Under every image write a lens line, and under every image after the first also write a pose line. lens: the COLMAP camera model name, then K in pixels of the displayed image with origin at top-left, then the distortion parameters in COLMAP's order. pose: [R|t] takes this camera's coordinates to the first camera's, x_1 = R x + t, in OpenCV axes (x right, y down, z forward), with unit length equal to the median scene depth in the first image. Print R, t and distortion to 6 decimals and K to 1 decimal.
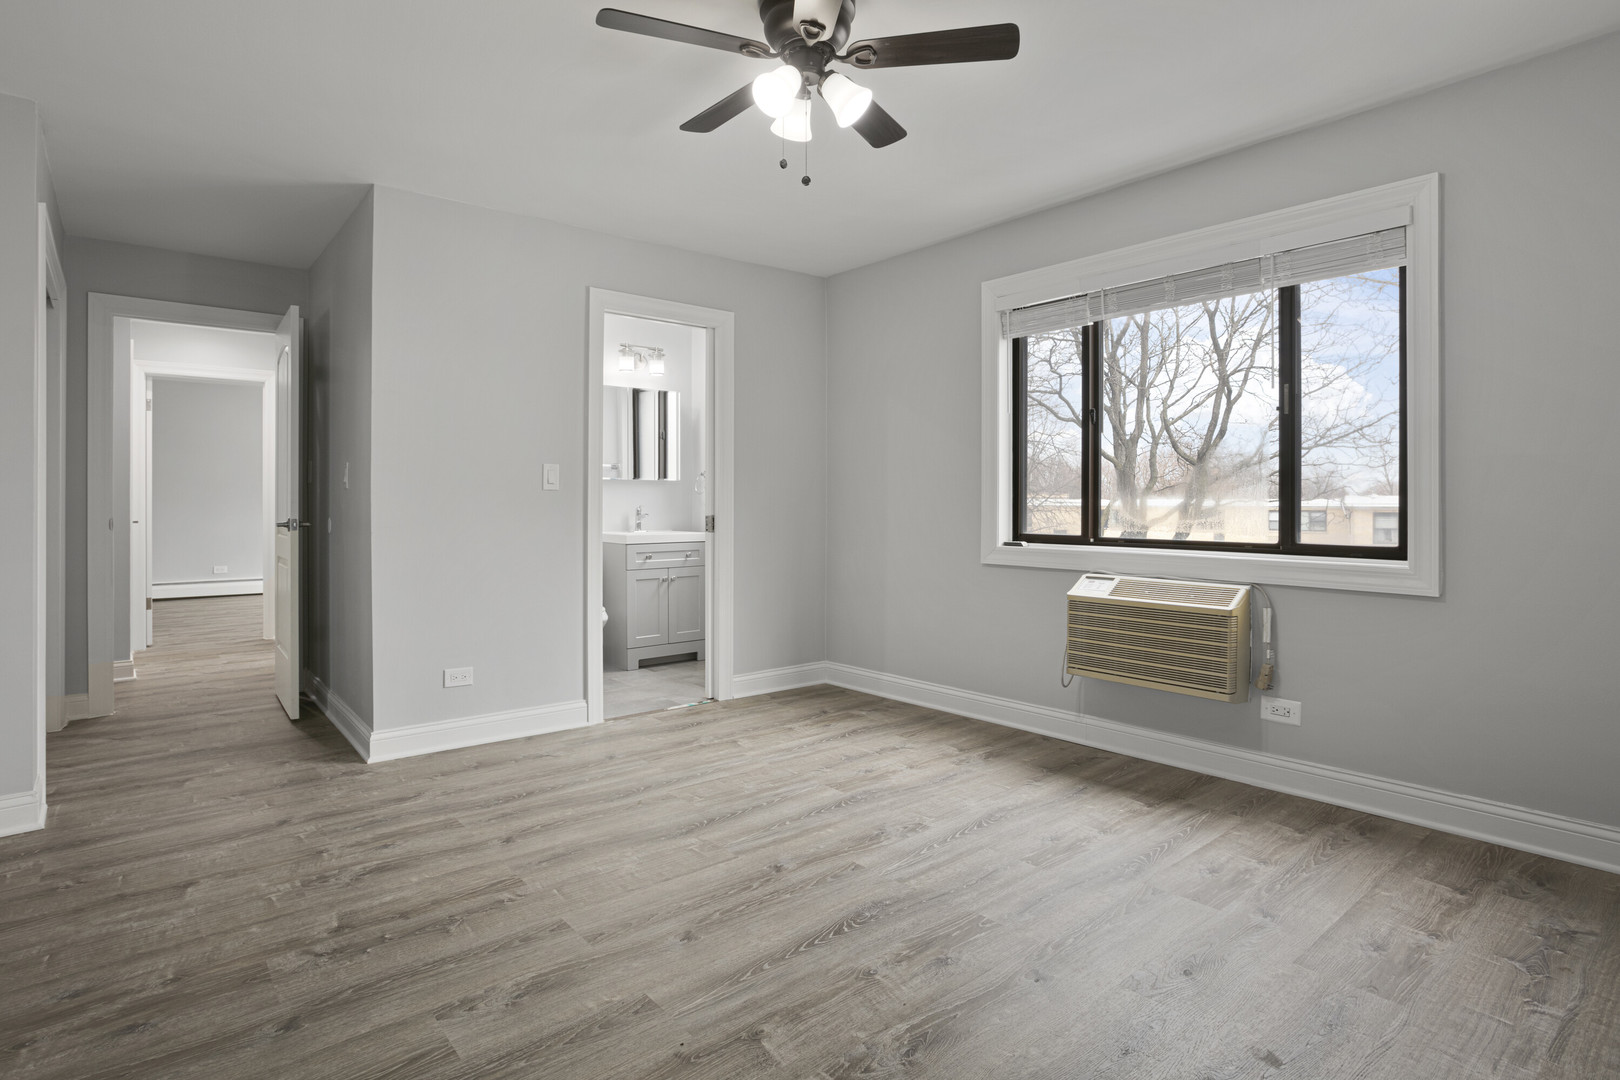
lens RADIAL K [[853.2, 0, 807.7], [0, 853.2, 501.9], [0, 0, 1]] dist [-0.037563, 0.012297]
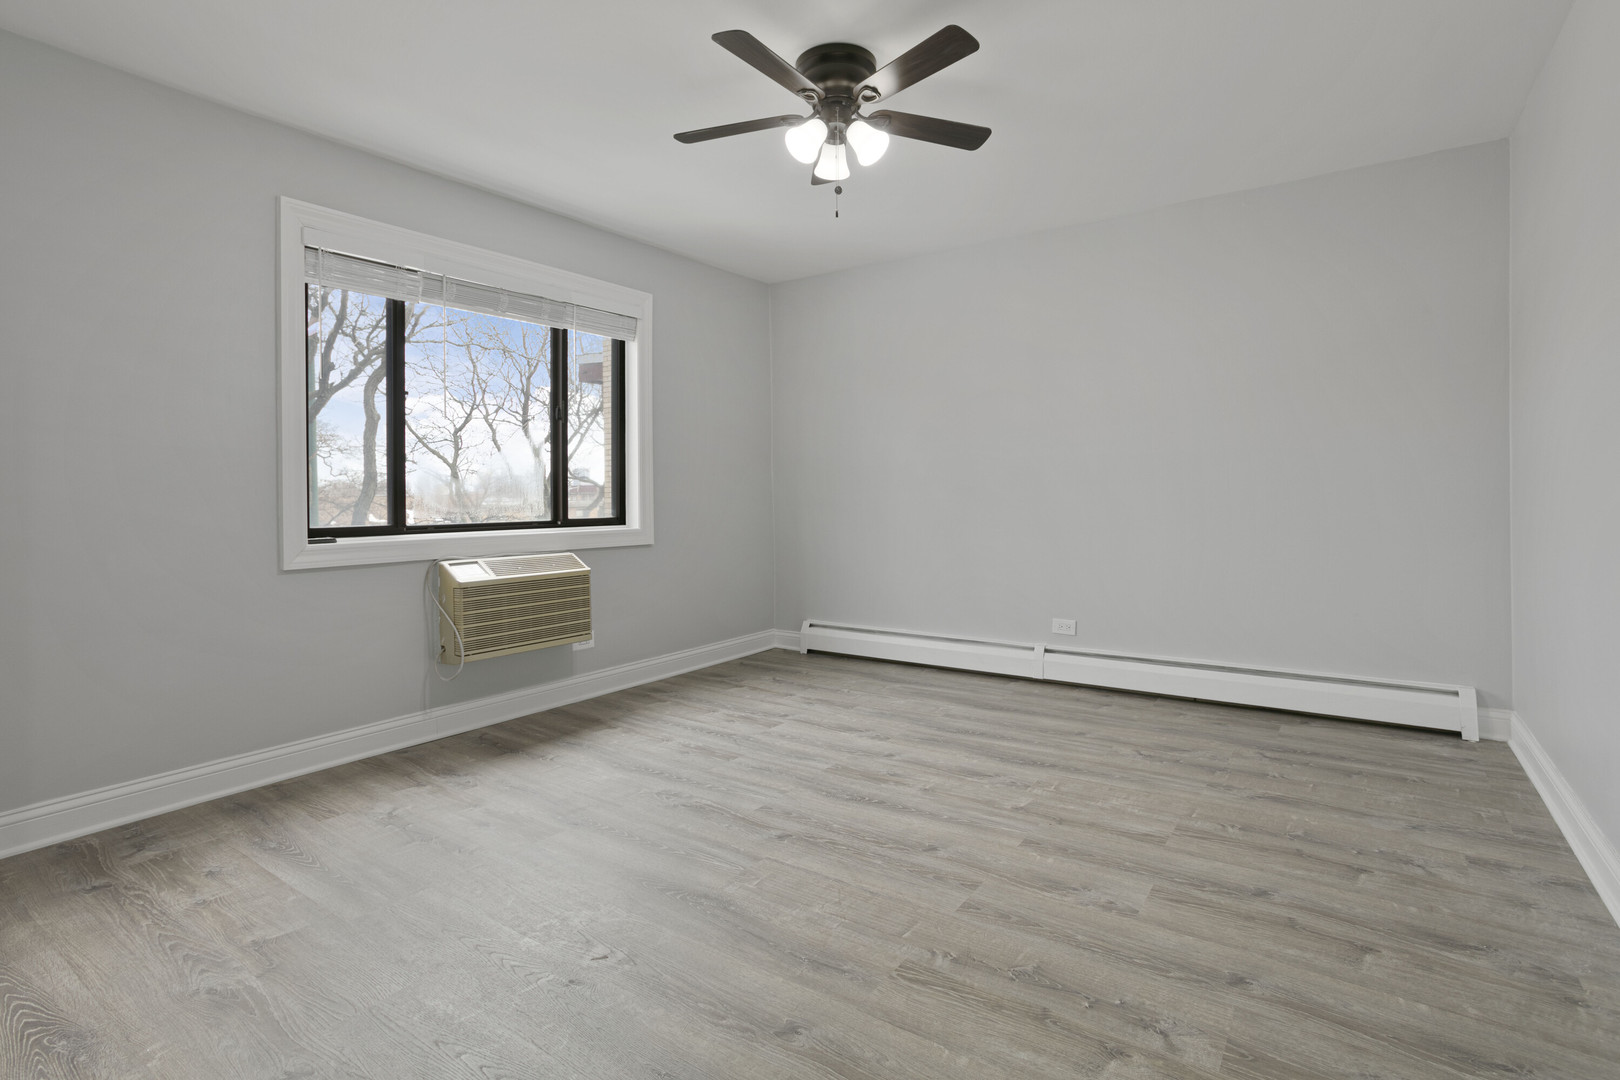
lens RADIAL K [[817.6, 0, 806.4], [0, 817.6, 504.4], [0, 0, 1]] dist [-0.002386, 0.000566]
pose [[-0.285040, -0.006469, 0.958494, -1.082200], [-0.002601, 0.999979, 0.005976, 0.019487], [-0.958512, -0.000789, -0.285051, 1.358348]]
